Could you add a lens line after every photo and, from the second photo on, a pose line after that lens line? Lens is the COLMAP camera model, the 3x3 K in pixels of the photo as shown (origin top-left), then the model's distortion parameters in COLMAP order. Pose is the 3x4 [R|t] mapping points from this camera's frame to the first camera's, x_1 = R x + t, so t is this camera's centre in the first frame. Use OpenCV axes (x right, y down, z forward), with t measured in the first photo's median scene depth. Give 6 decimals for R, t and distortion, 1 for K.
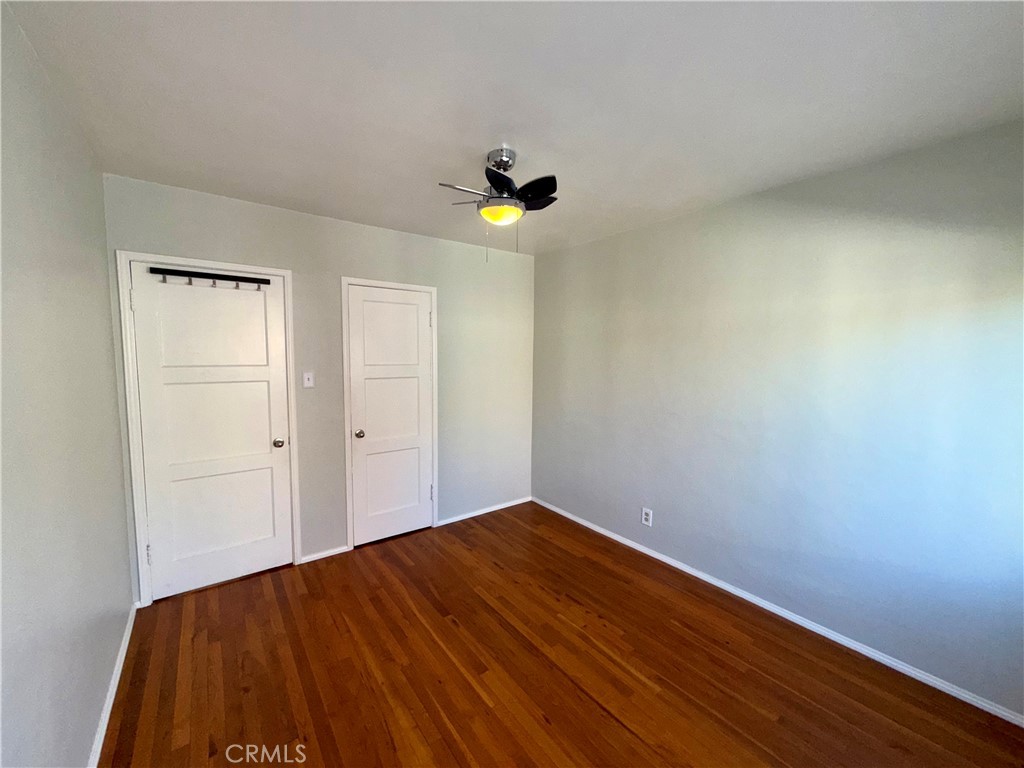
lens RADIAL K [[409.5, 0, 515.4], [0, 409.5, 384.8], [0, 0, 1]] dist [0.000379, 0.000124]
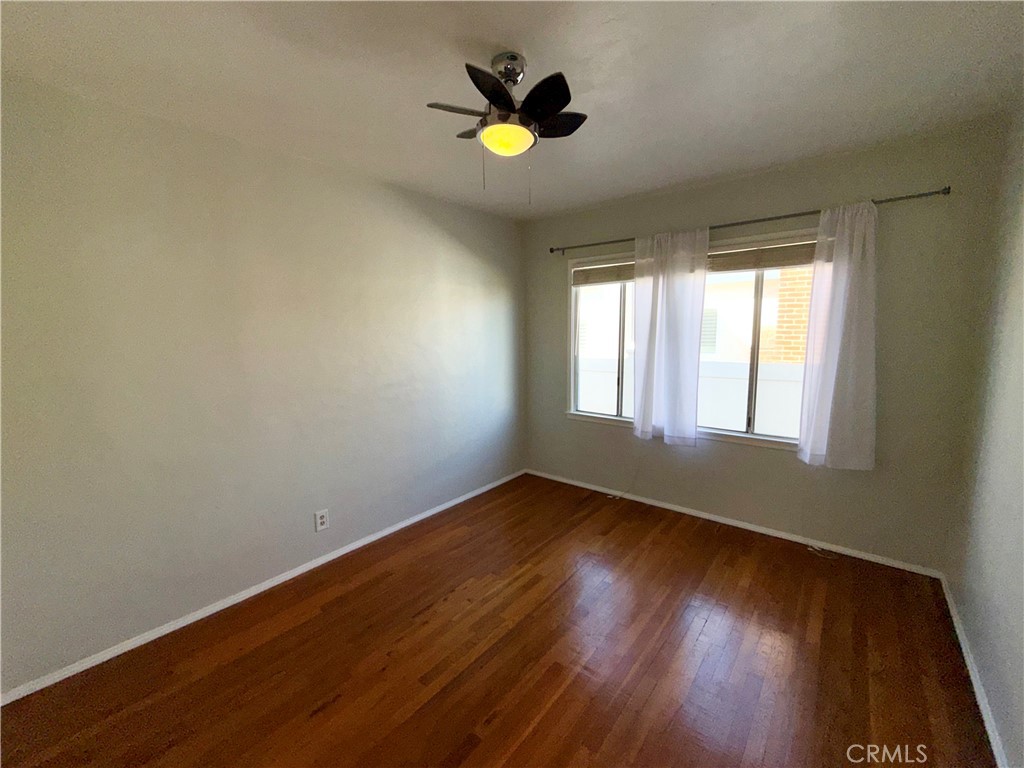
lens RADIAL K [[409.5, 0, 515.4], [0, 409.5, 384.8], [0, 0, 1]] dist [0.000379, 0.000124]
pose [[-0.223255, -0.136602, 0.965141, -0.725146], [0.088325, 0.983224, 0.159592, -0.064714], [-0.970750, 0.120876, -0.207444, 1.022406]]
